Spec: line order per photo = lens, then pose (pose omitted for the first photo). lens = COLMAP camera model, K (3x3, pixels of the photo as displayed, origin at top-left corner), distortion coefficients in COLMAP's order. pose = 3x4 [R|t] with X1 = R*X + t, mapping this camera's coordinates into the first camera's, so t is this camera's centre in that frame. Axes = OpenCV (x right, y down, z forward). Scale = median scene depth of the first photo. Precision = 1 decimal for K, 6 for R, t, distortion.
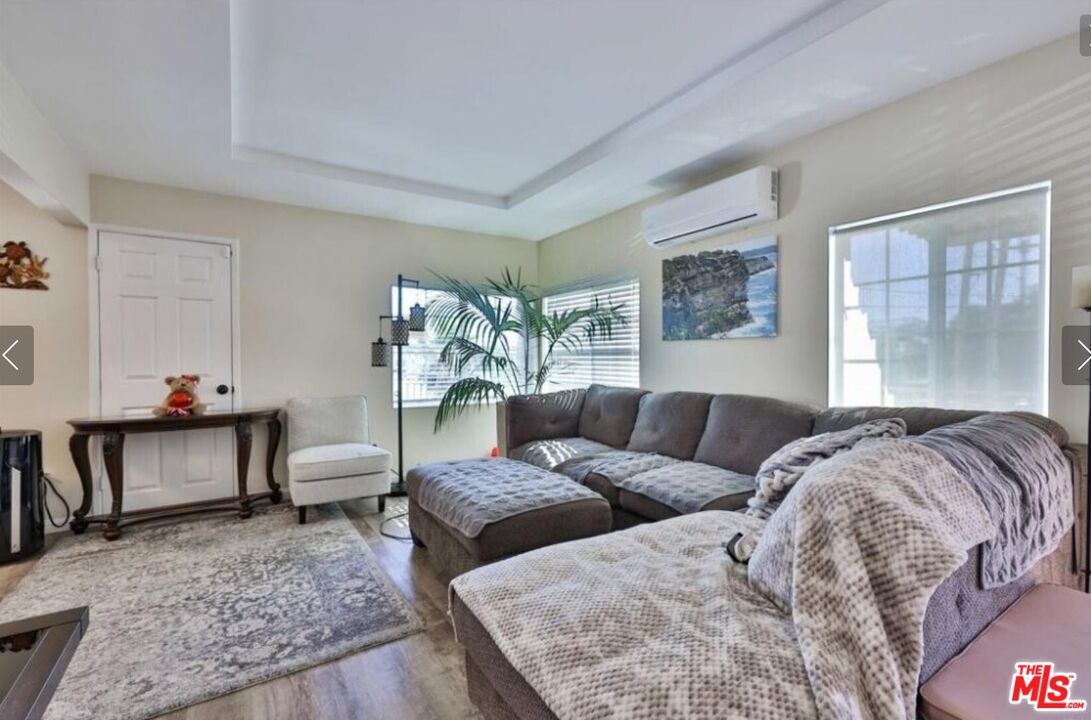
lens RADIAL K [[490.4, 0, 549.7], [0, 490.4, 361.0], [0, 0, 1]] dist [0.005124, -0.000524]
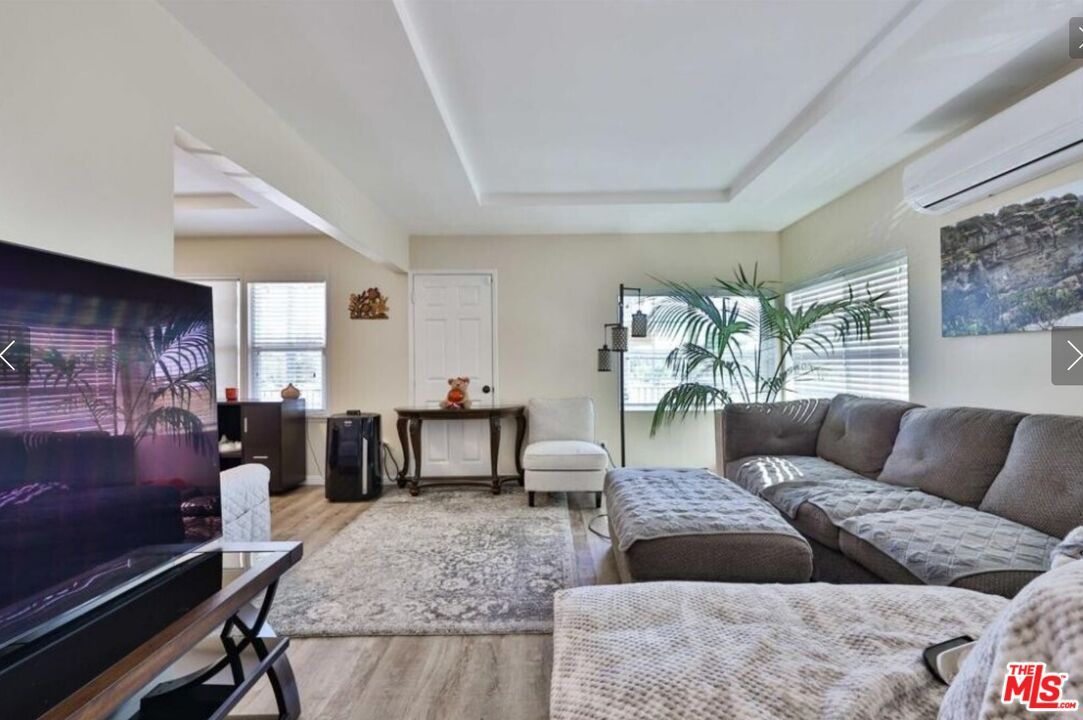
lens RADIAL K [[464.7, 0, 540.8], [0, 464.7, 360.6], [0, 0, 1]] dist [0.000240, -0.000452]
pose [[0.832501, -0.010297, -0.553928, 0.127578], [0.003344, 0.999902, -0.013562, 0.001171], [0.554014, 0.009438, 0.832454, 0.095523]]
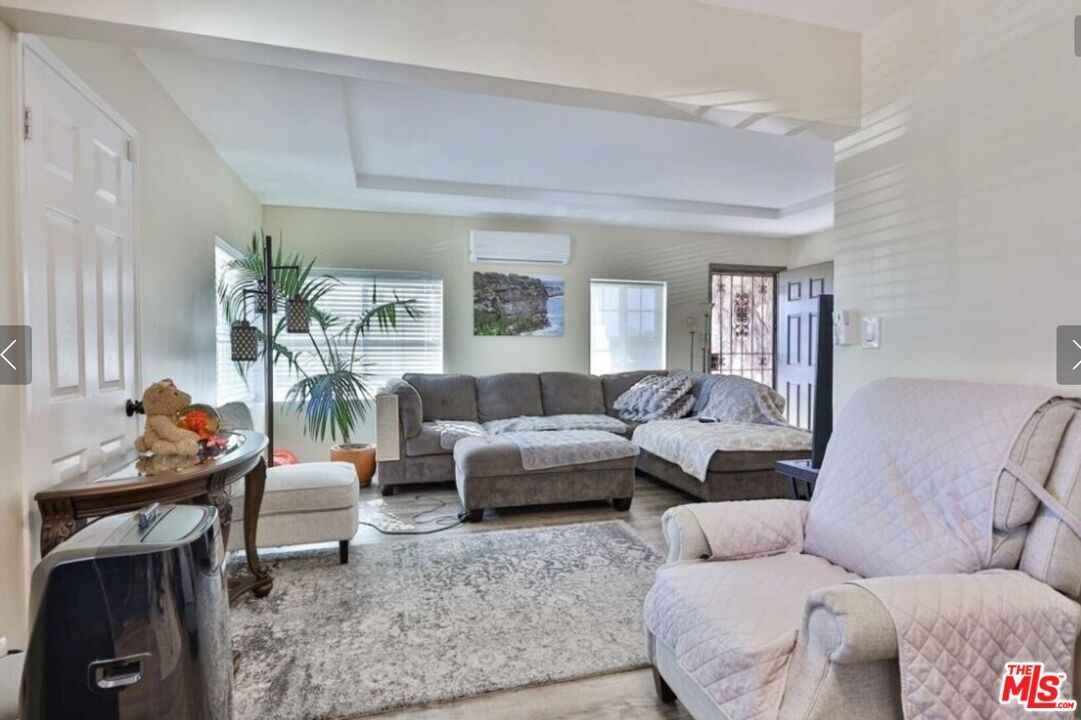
lens RADIAL K [[580.1, 0, 551.4], [0, 580.1, 366.1], [0, 0, 1]] dist [0.003685, -0.000098]
pose [[0.272151, -0.027874, 0.961851, -1.301037], [0.005498, 0.999609, 0.027413, -0.001860], [-0.962239, -0.002172, 0.272197, 0.443634]]
